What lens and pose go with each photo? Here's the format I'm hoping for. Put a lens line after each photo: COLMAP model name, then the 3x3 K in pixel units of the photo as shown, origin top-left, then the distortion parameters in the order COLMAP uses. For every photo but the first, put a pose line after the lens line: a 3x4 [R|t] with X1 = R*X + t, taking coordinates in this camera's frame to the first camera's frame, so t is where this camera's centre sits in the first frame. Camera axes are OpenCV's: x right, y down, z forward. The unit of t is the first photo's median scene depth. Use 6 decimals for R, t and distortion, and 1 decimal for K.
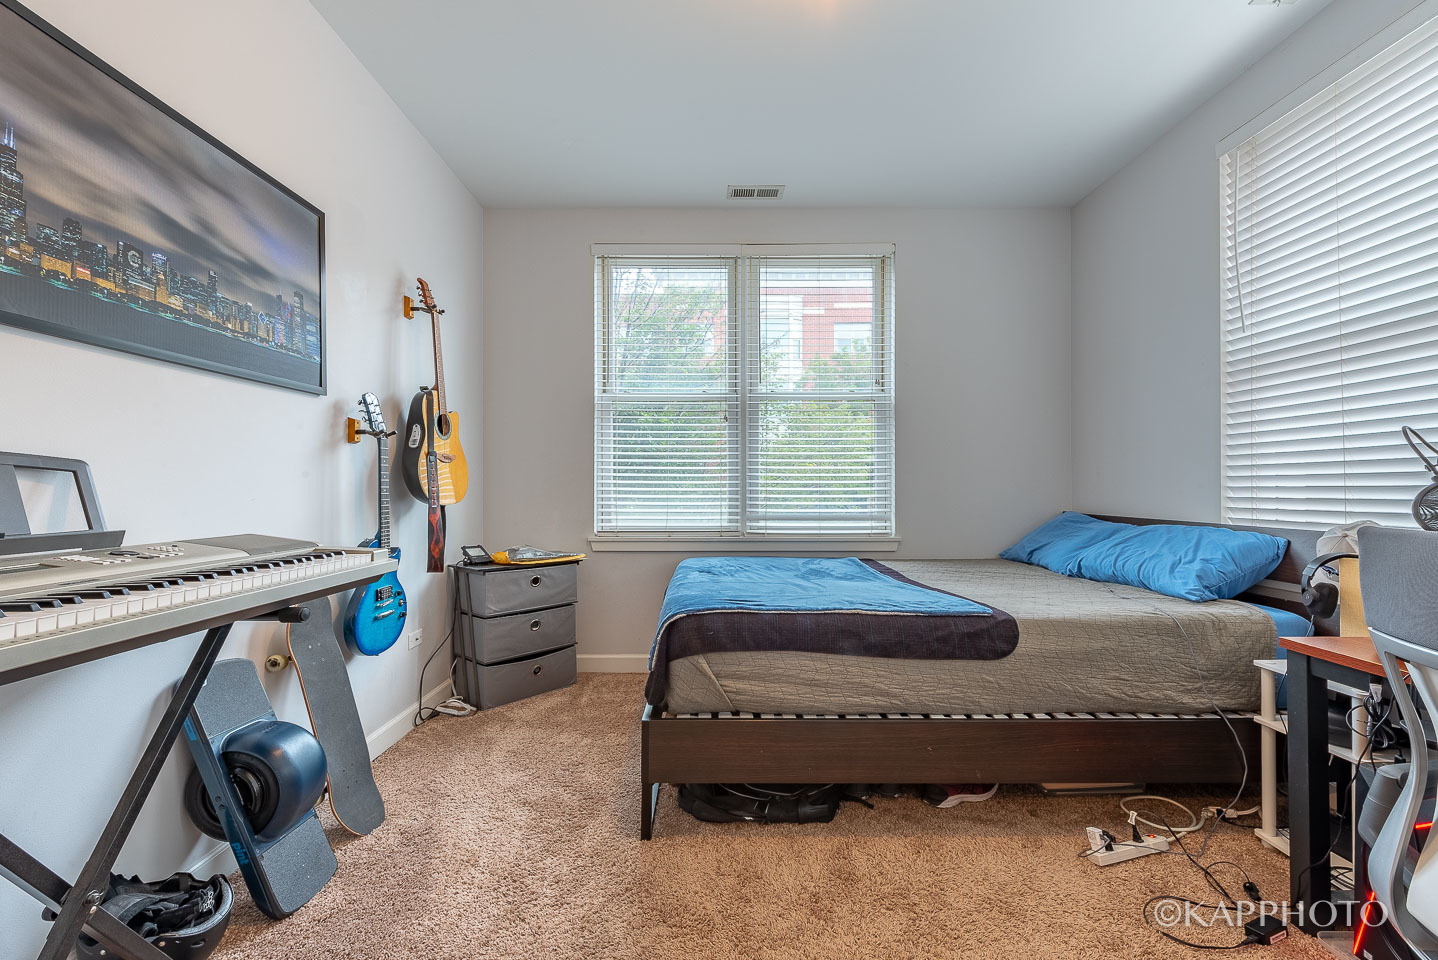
lens RADIAL K [[557.0, 0, 679.6], [0, 557.0, 484.7], [0, 0, 1]] dist [0.007124, -0.003249]
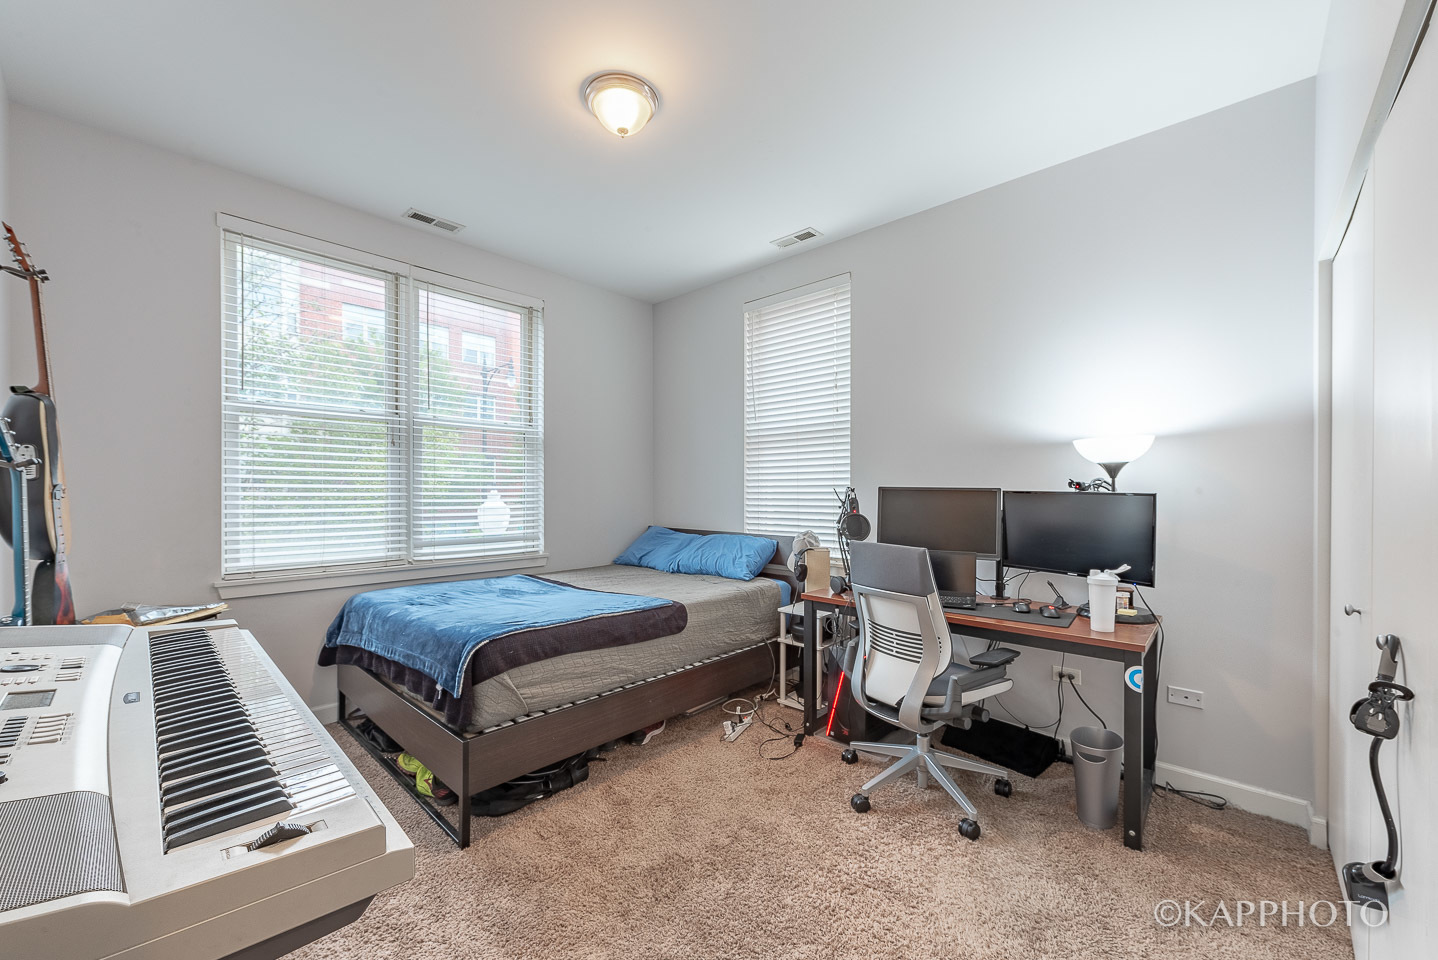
lens RADIAL K [[641.0, 0, 654.4], [0, 641.0, 488.4], [0, 0, 1]] dist [-0.012257, 0.000038]
pose [[0.683258, -0.002602, 0.730172, -0.691968], [-0.004015, 0.999965, 0.007320, -0.085097], [-0.730166, -0.007933, 0.683224, -0.127208]]
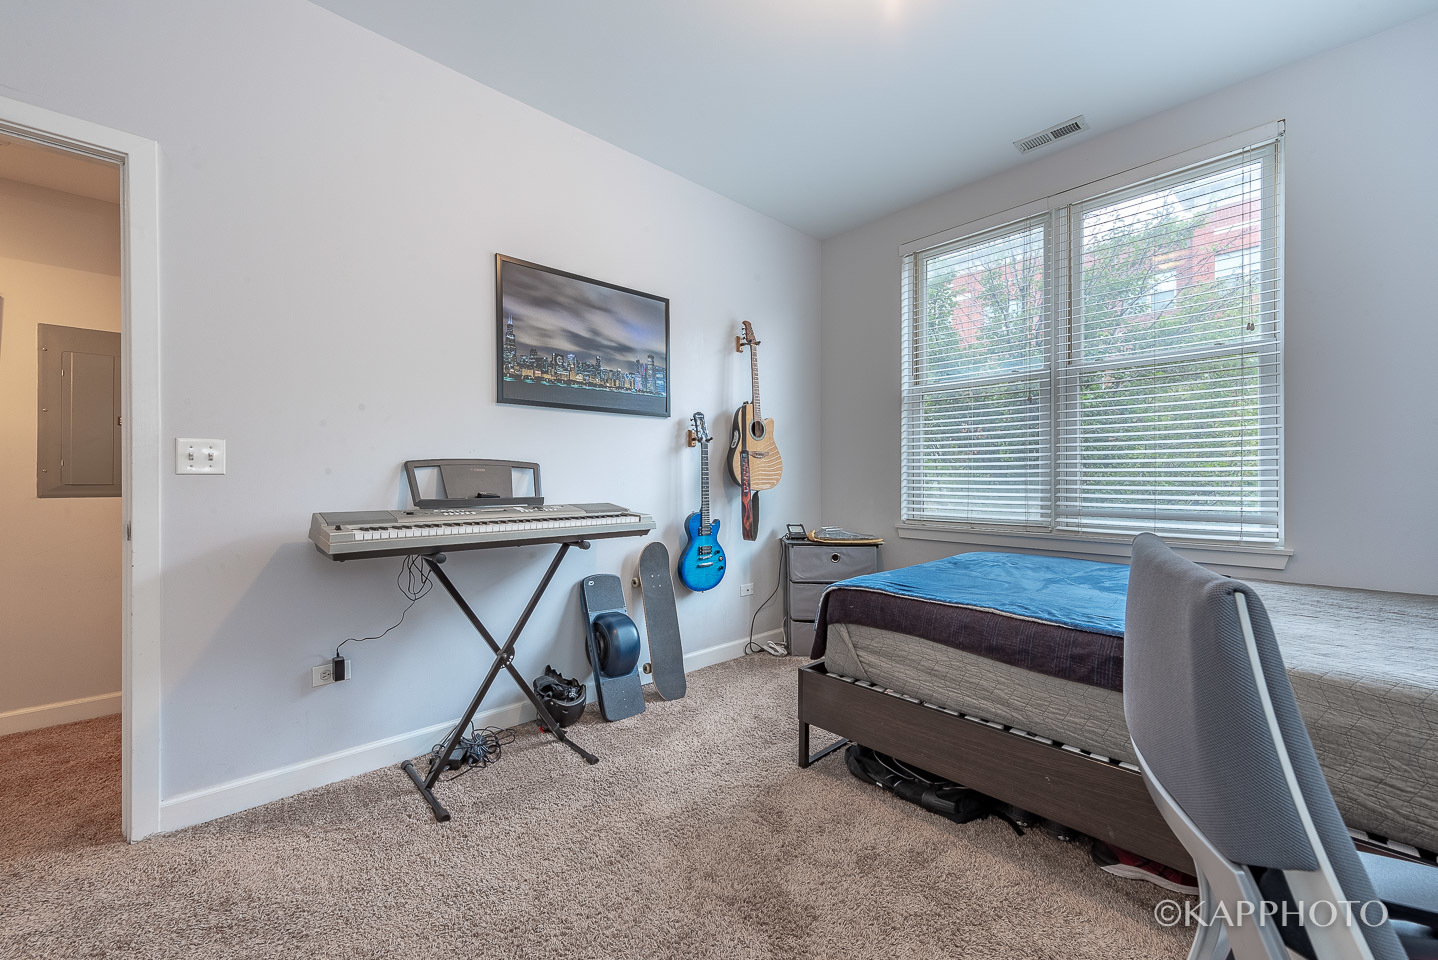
lens RADIAL K [[562.3, 0, 719.0], [0, 562.3, 480.0], [0, 0, 1]] dist [0.017427, -0.008414]
pose [[0.688455, 0.003239, -0.725272, 0.667532], [0.002341, 0.999975, 0.006689, 0.004111], [0.725275, -0.006303, 0.688430, 0.030207]]
